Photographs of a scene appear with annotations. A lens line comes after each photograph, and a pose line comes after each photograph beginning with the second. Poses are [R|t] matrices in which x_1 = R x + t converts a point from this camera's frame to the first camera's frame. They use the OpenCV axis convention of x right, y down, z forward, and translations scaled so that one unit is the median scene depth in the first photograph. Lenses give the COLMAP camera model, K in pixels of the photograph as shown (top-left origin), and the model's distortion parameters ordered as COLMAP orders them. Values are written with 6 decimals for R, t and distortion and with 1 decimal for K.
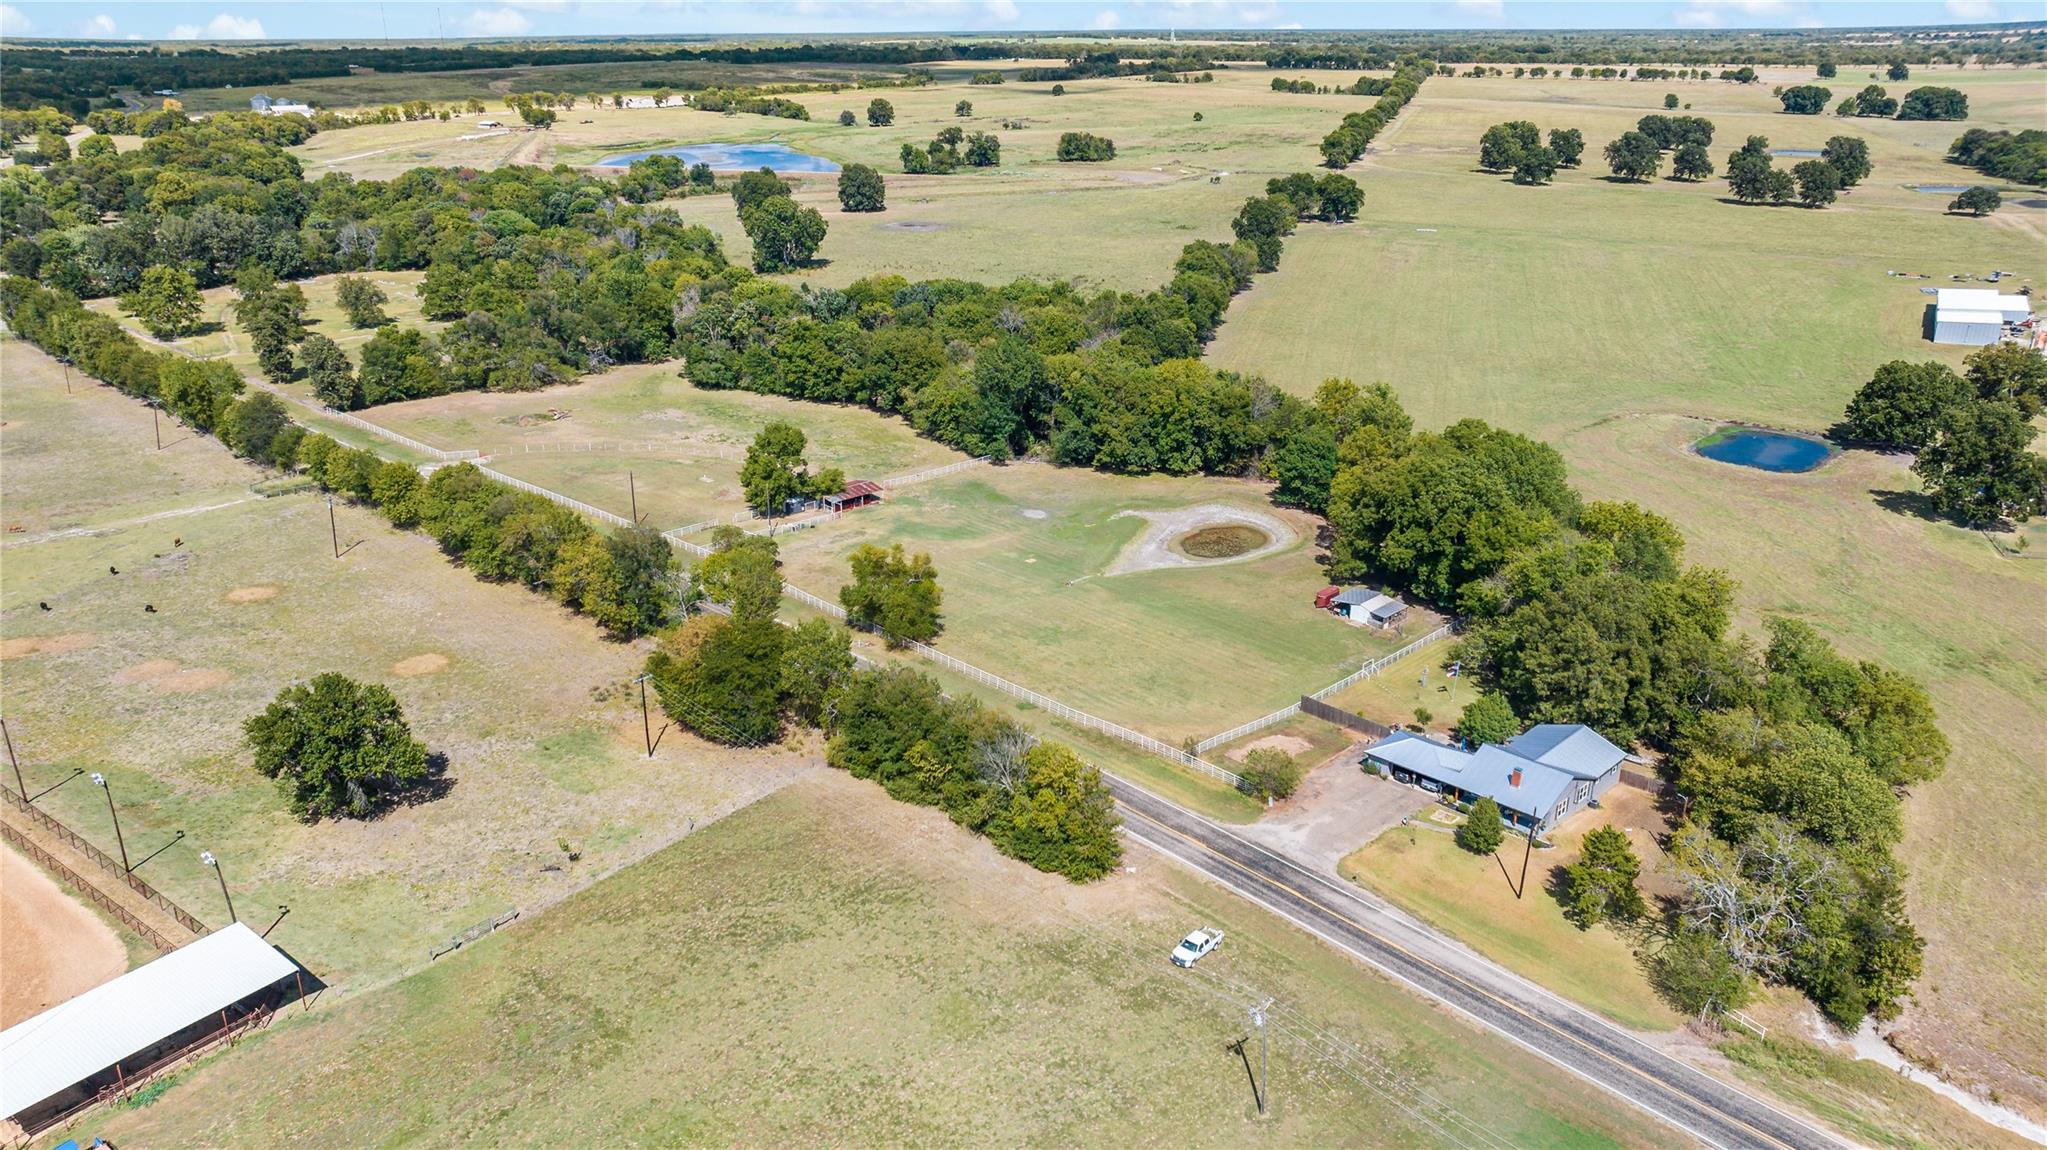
lens RADIAL K [[1447.9, 0, 1033.6], [0, 1447.9, 578.3], [0, 0, 1]] dist [-0.021618, 0.017217]
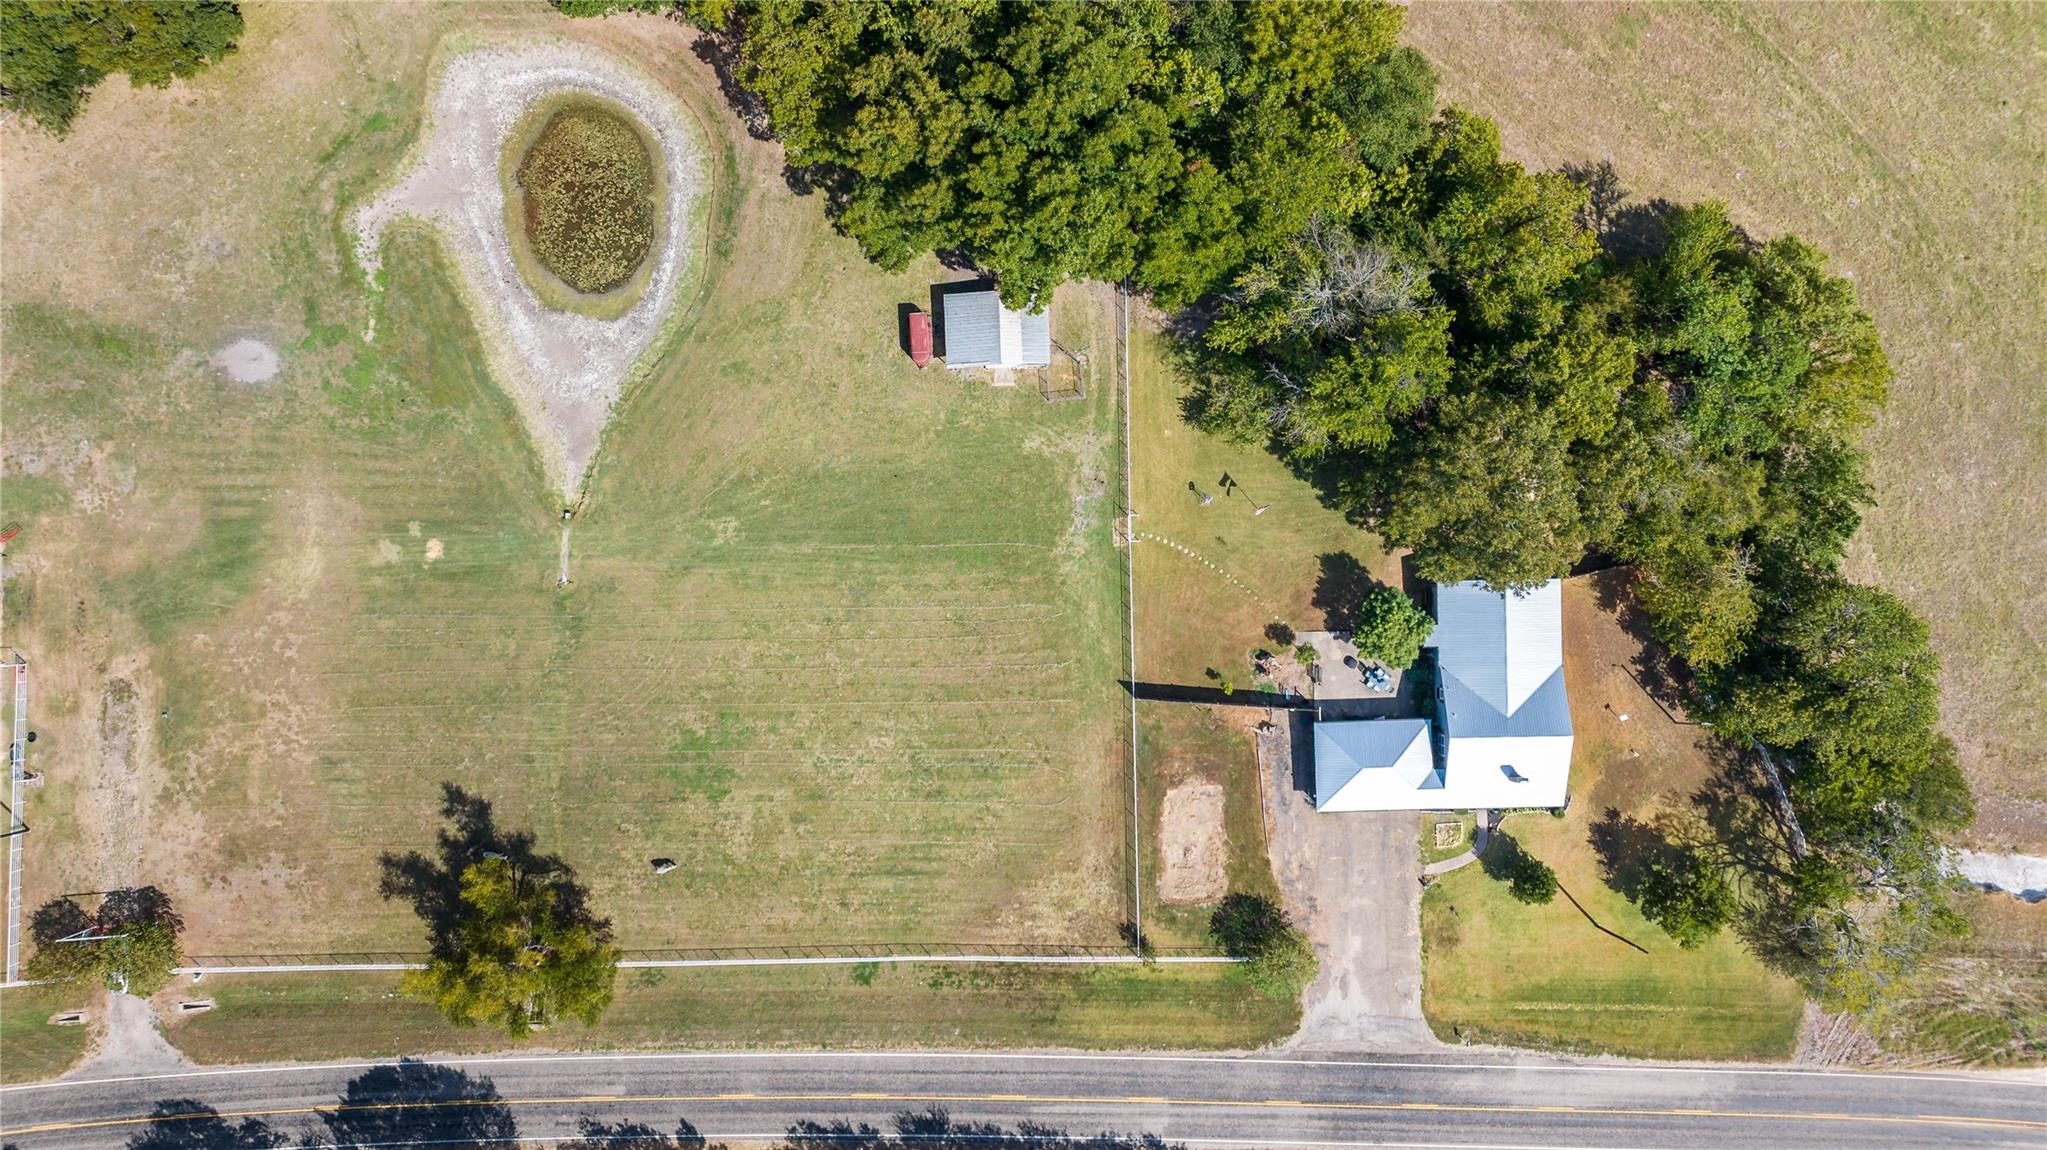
lens RADIAL K [[1447.9, 0, 1033.6], [0, 1447.9, 578.3], [0, 0, 1]] dist [-0.021618, 0.017217]
pose [[0.689216, -0.724194, 0.022919, 0.125247], [0.271028, 0.287016, 0.918785, -0.424910], [-0.671957, -0.627029, 0.394093, 0.564069]]
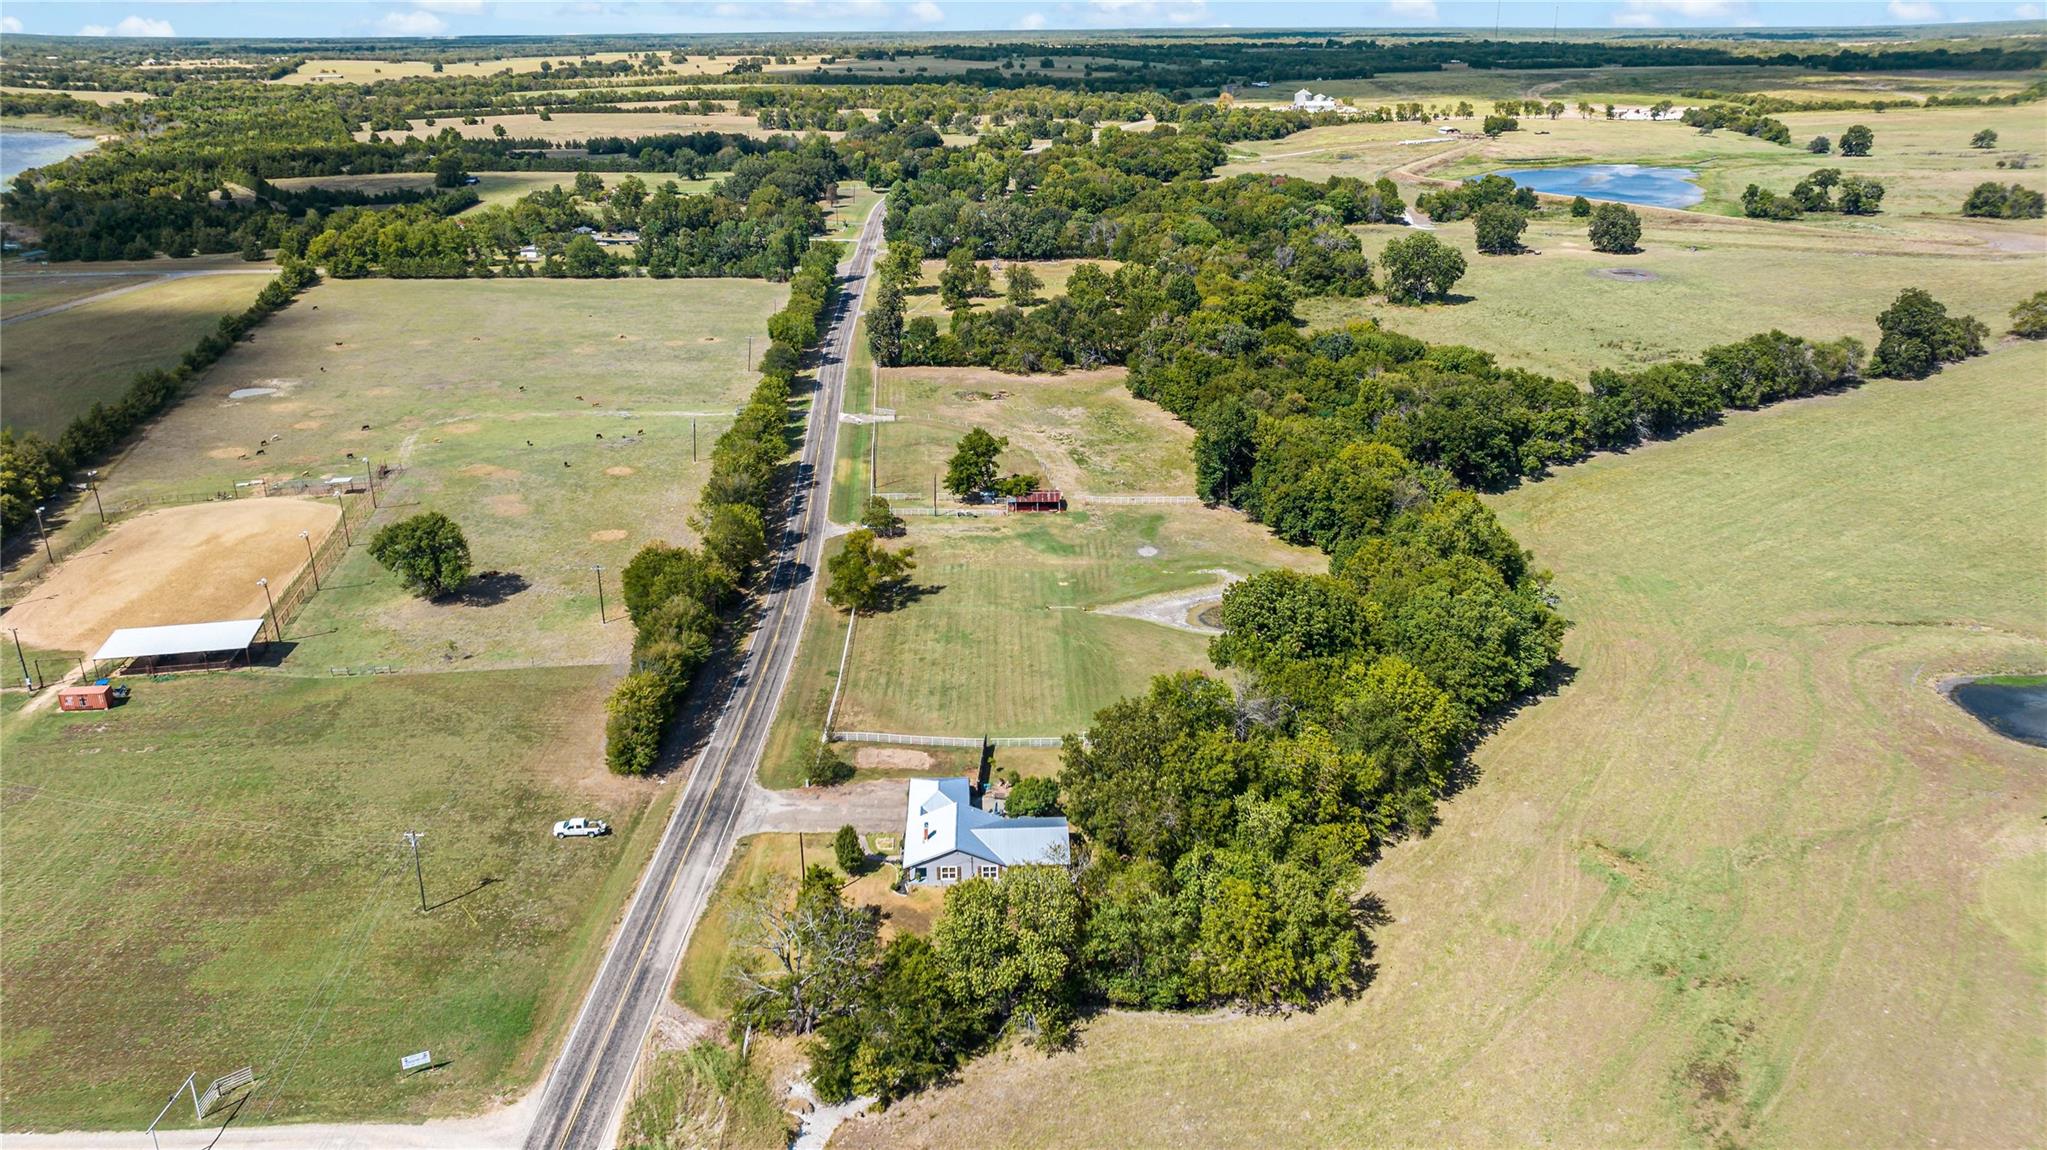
lens RADIAL K [[1447.9, 0, 1033.6], [0, 1447.9, 578.3], [0, 0, 1]] dist [-0.021618, 0.017217]
pose [[0.734861, 0.247169, -0.631575, 0.641725], [-0.242753, 0.965390, 0.095357, -0.109671], [0.633286, 0.083242, 0.769428, 0.099626]]
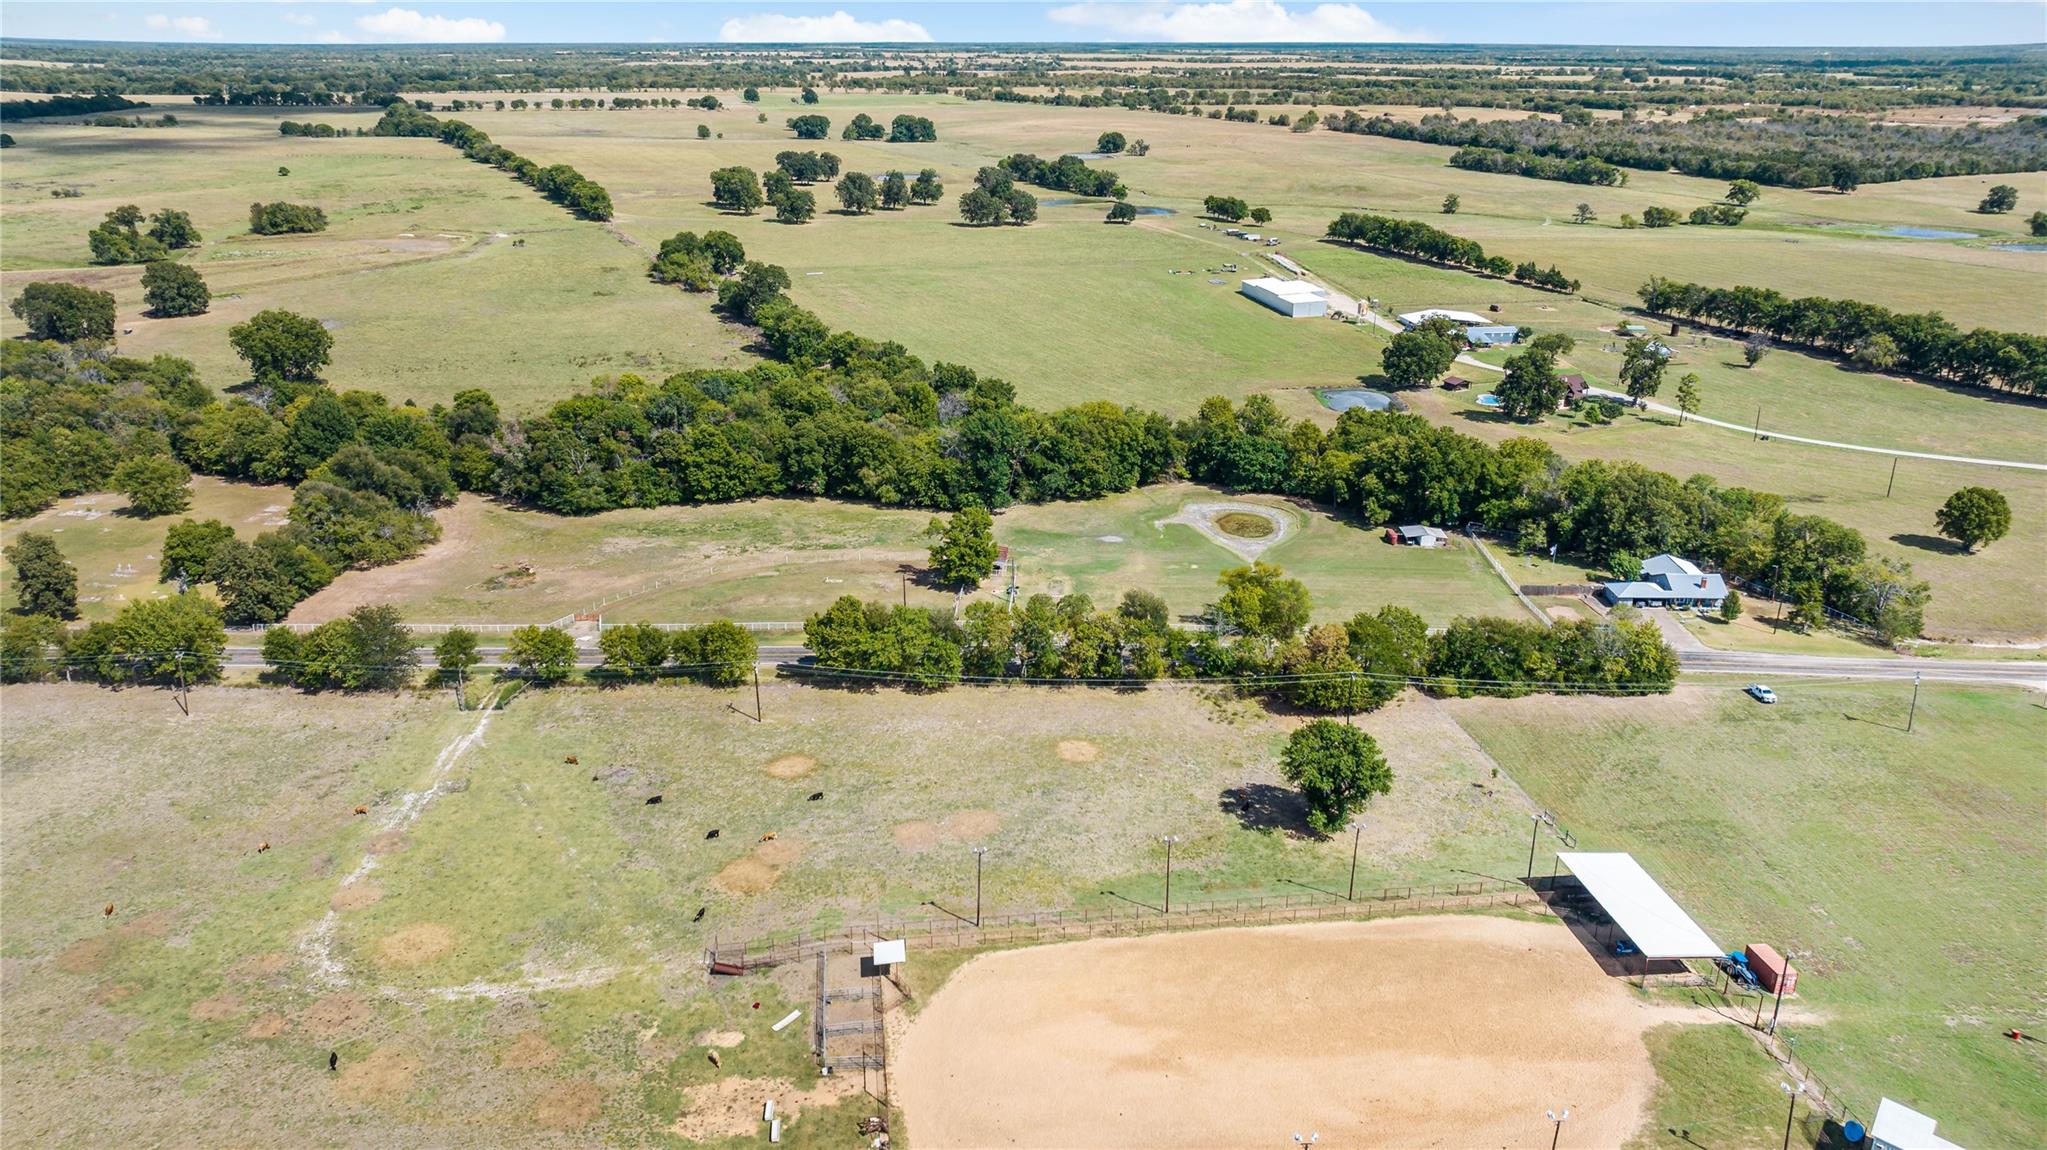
lens RADIAL K [[1481.4, 0, 1023.5], [0, 1481.4, 575.0], [0, 0, 1]] dist [-0.086381, 0.093455]
pose [[0.719686, -0.230045, 0.655081, -0.892697], [0.238433, 0.968022, 0.077993, -0.132076], [-0.652075, 0.100062, 0.751523, 0.107509]]
